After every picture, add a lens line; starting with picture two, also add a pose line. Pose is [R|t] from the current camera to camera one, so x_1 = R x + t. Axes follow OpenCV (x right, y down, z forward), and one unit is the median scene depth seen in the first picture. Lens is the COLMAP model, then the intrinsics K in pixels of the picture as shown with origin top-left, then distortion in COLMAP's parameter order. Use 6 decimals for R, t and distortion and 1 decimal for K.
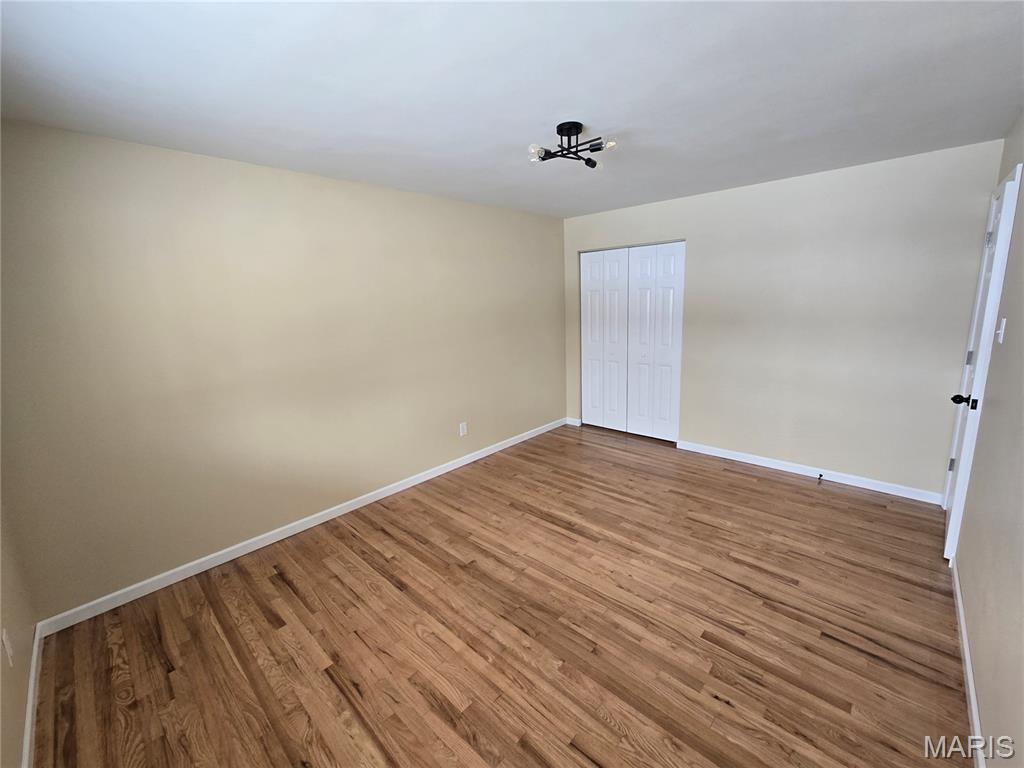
lens RADIAL K [[419.6, 0, 512.1], [0, 419.6, 378.5], [0, 0, 1]] dist [-0.002697, 0.001087]
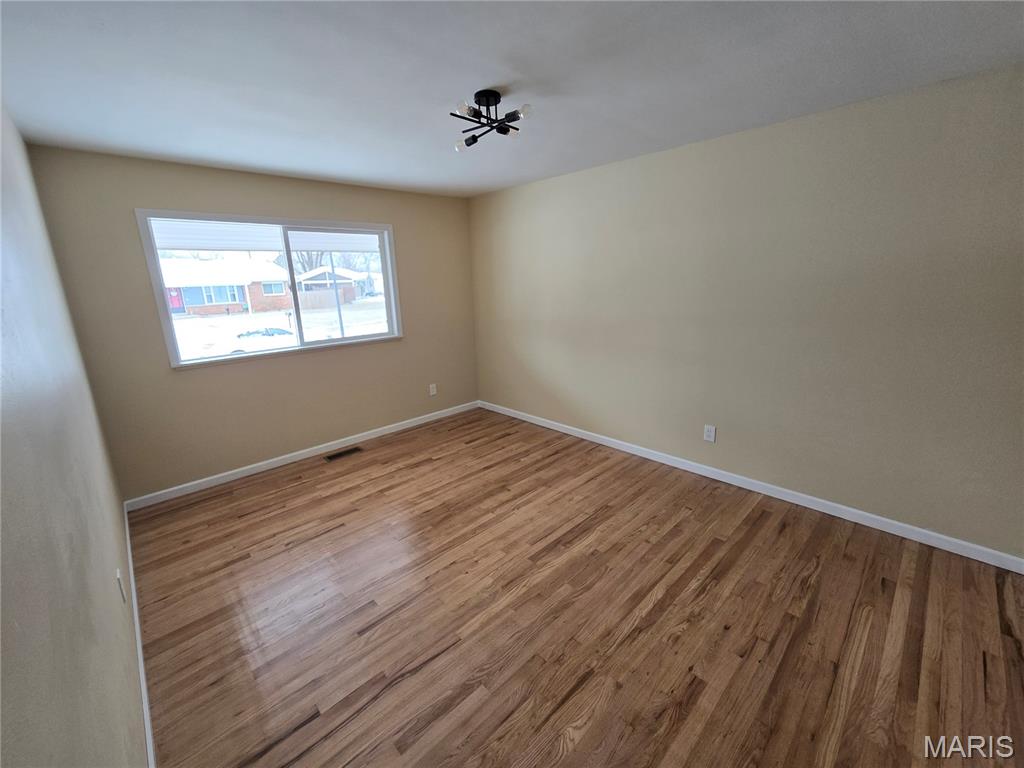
lens RADIAL K [[419.6, 0, 506.5], [0, 419.6, 379.9], [0, 0, 1]] dist [-0.002697, 0.001087]
pose [[-0.060456, 0.276134, -0.959216, 0.918077], [-0.155747, 0.946594, 0.282316, -0.198756], [0.985945, 0.166463, -0.014220, 0.879363]]
